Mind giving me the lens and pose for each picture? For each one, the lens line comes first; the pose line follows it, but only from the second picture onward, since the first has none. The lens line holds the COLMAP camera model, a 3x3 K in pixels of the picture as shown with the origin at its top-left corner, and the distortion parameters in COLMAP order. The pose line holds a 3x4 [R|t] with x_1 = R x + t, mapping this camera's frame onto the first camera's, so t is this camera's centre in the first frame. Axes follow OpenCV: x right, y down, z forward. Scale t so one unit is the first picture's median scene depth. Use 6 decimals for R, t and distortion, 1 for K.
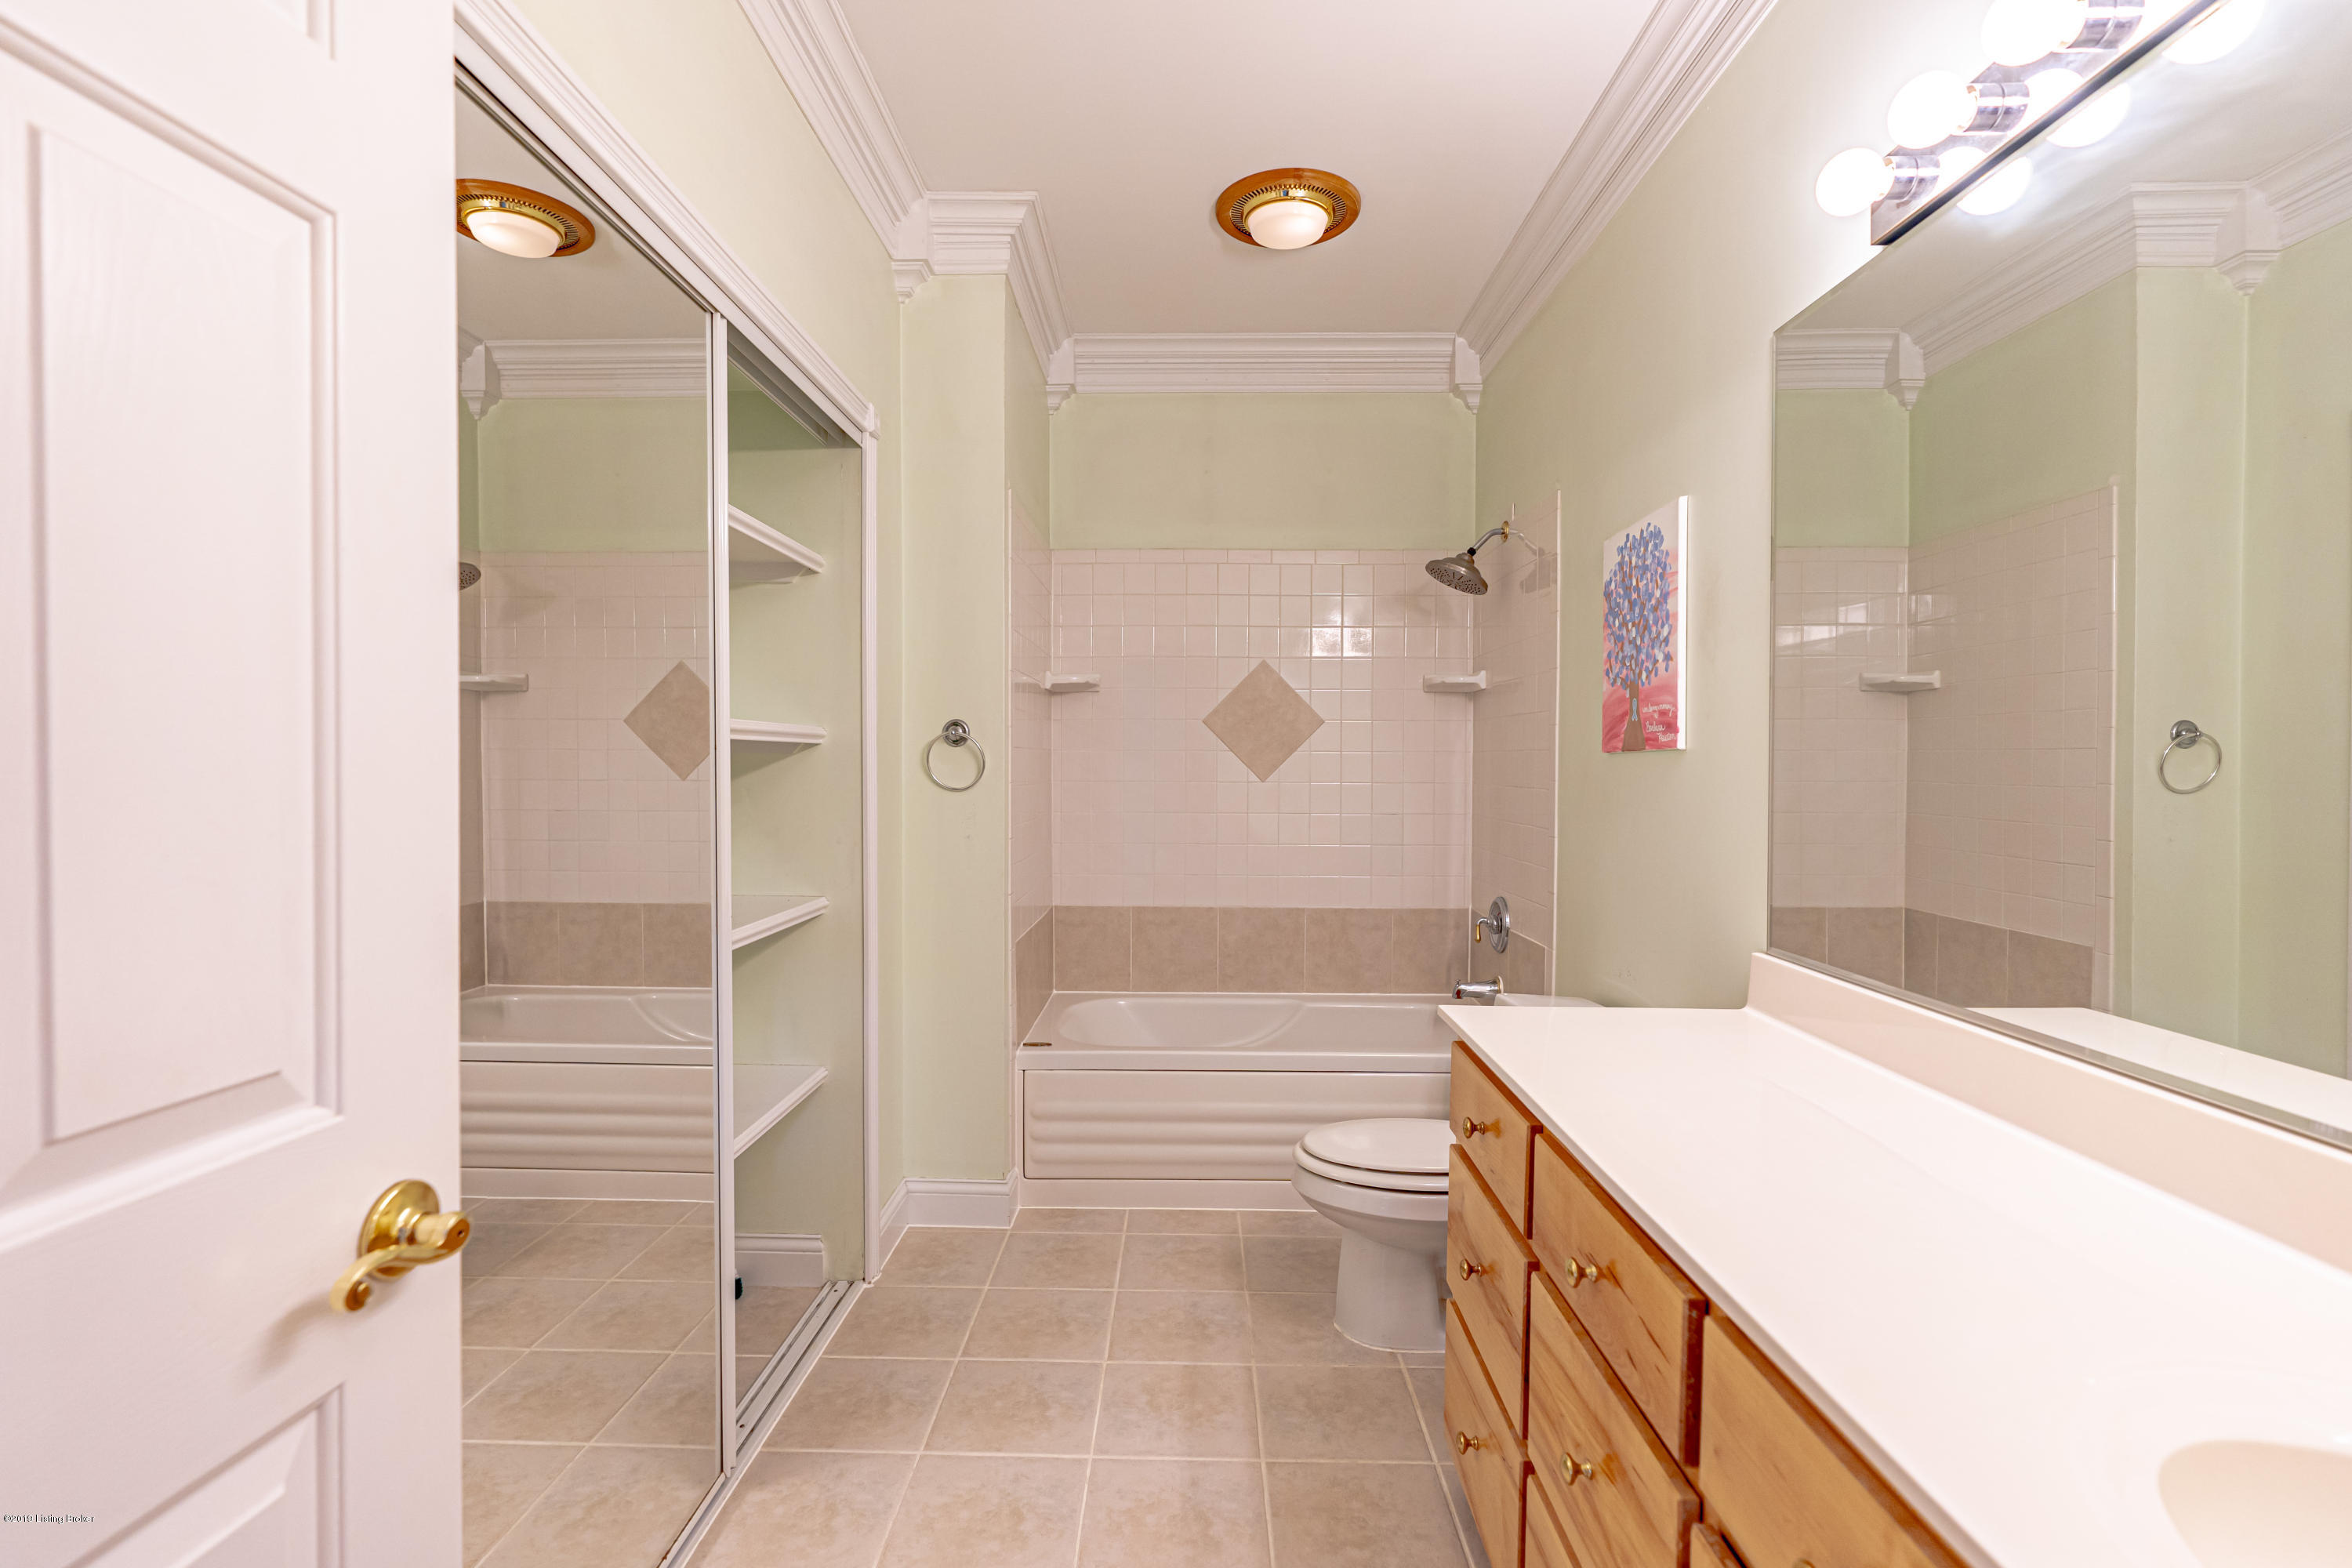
lens RADIAL K [[1077.0, 0, 1168.4], [0, 1077.0, 780.1], [0, 0, 1]] dist [-0.006533, 0.001908]
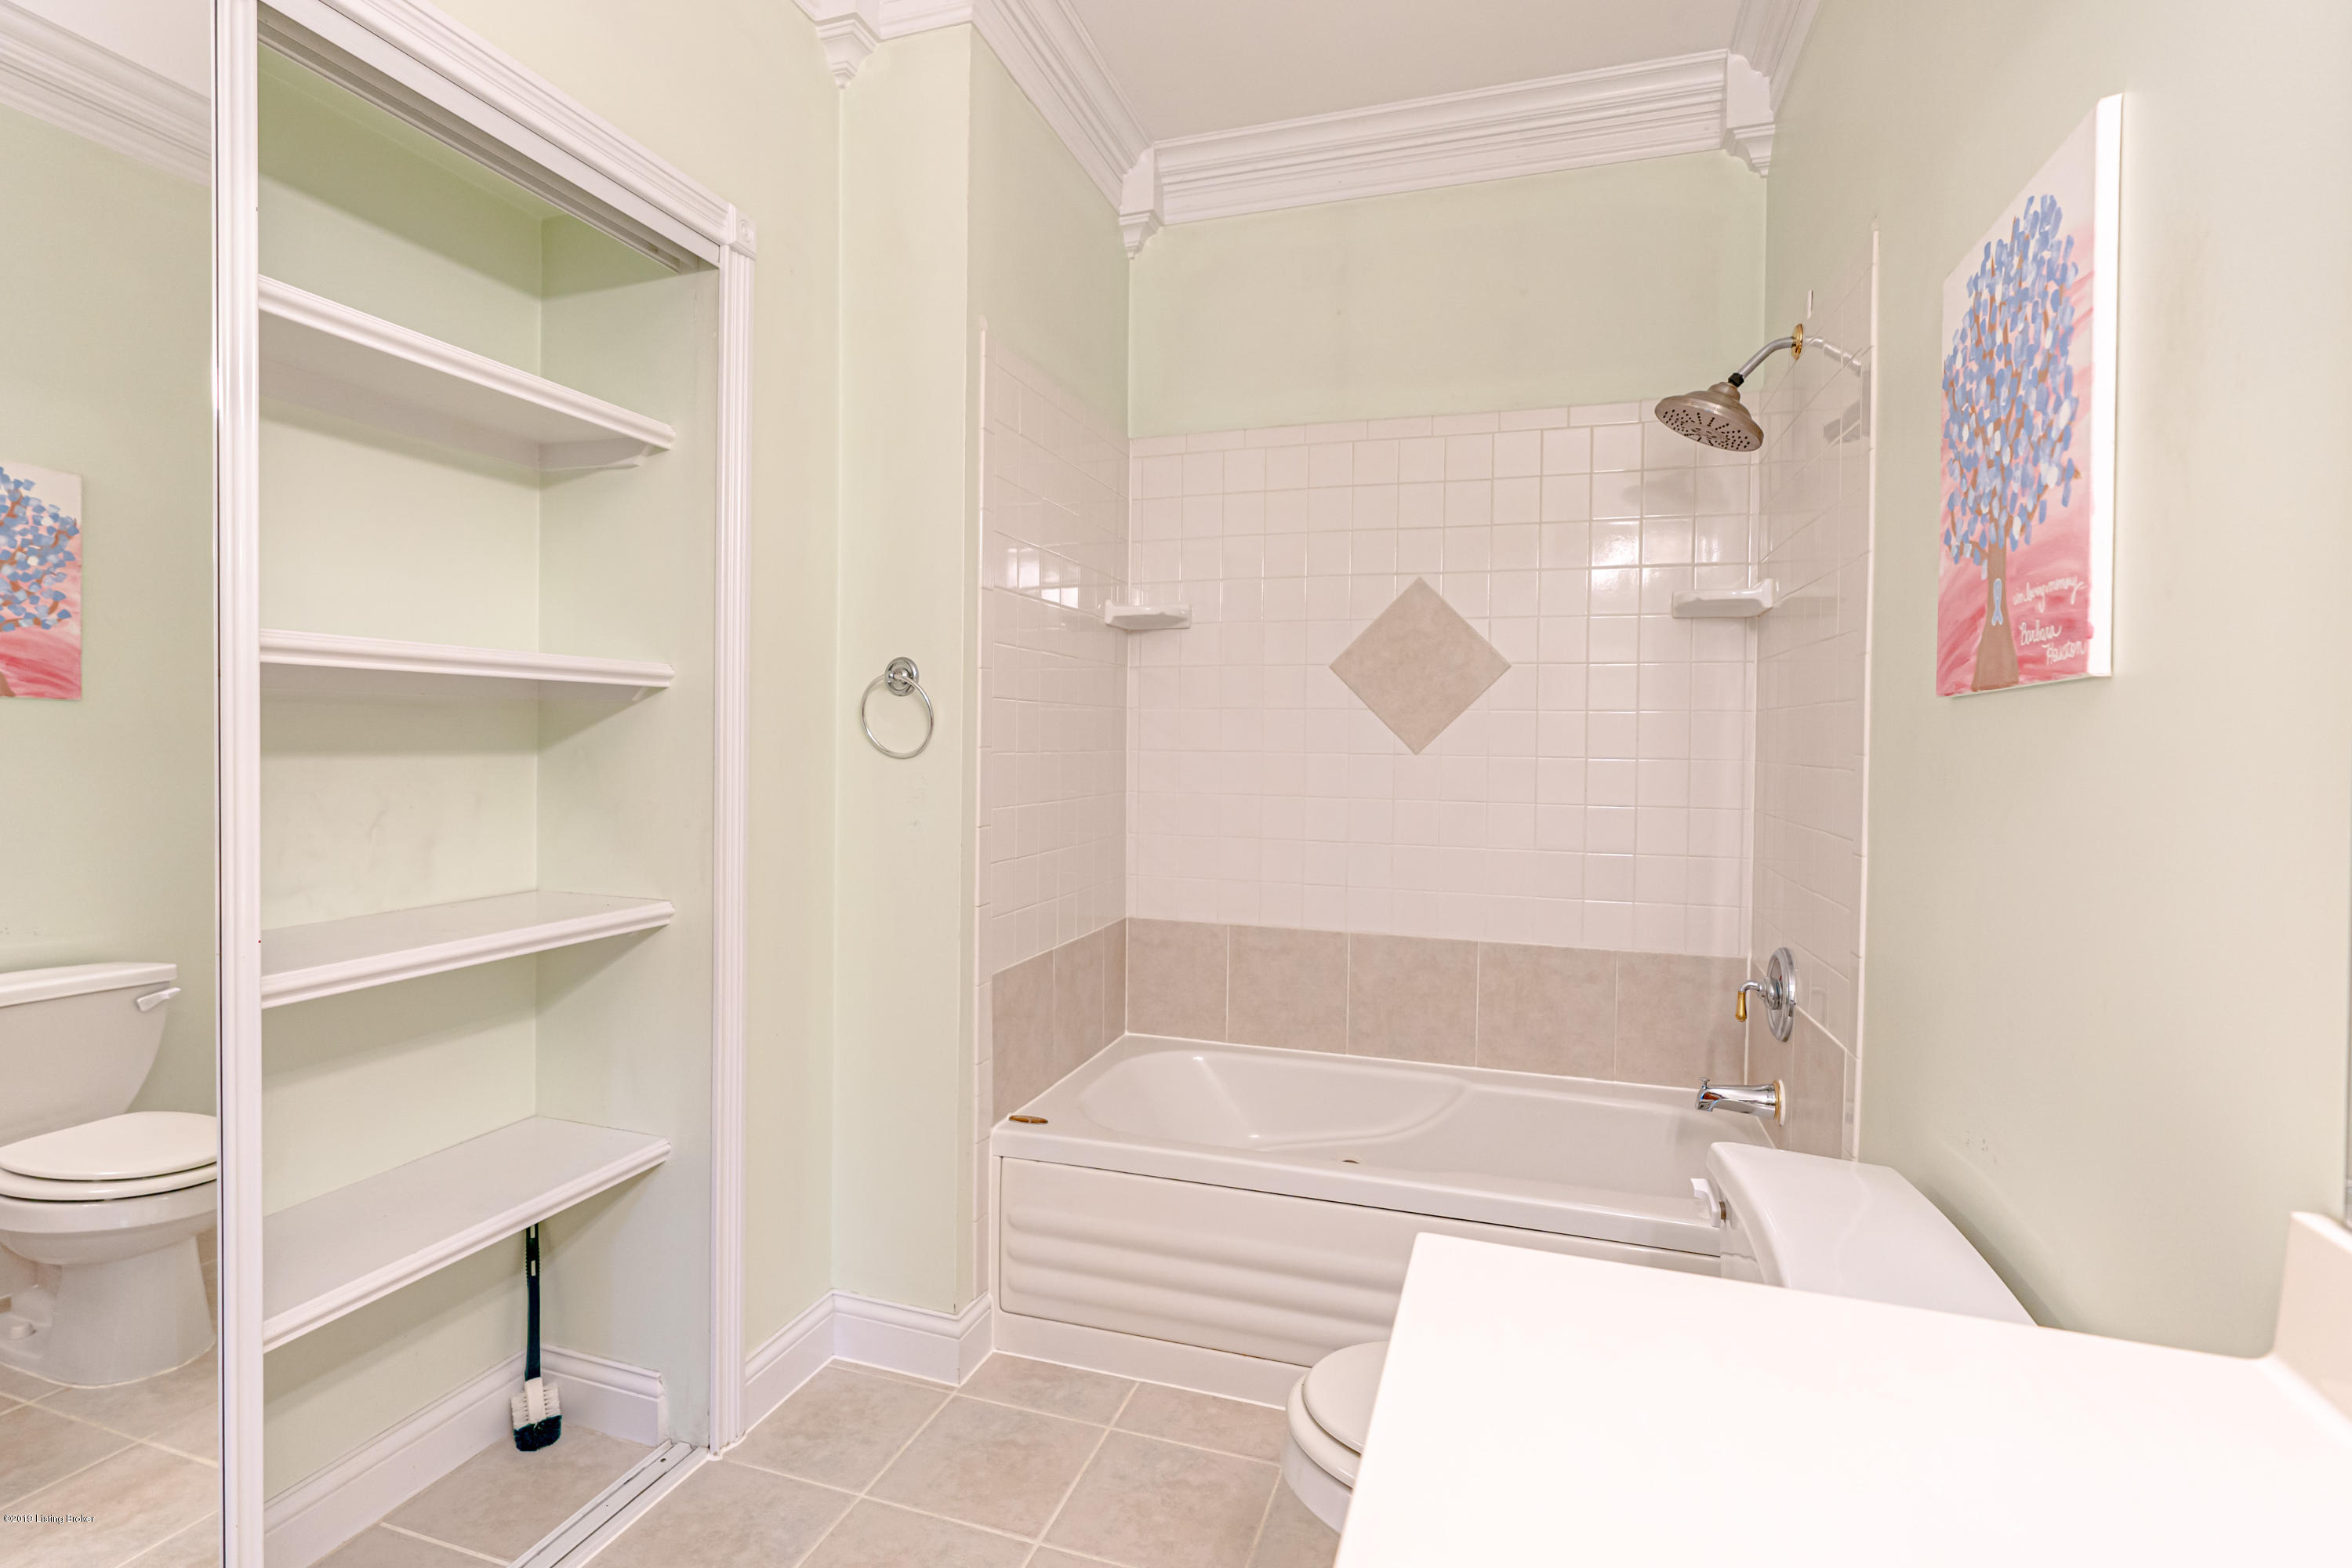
lens RADIAL K [[1077.0, 0, 1206.5], [0, 1077.0, 752.7], [0, 0, 1]] dist [-0.006533, 0.001908]
pose [[0.952347, 0.010958, -0.304819, 0.198755], [-0.013230, 0.999898, -0.005387, 0.007177], [0.304729, 0.009163, 0.952395, 0.356240]]
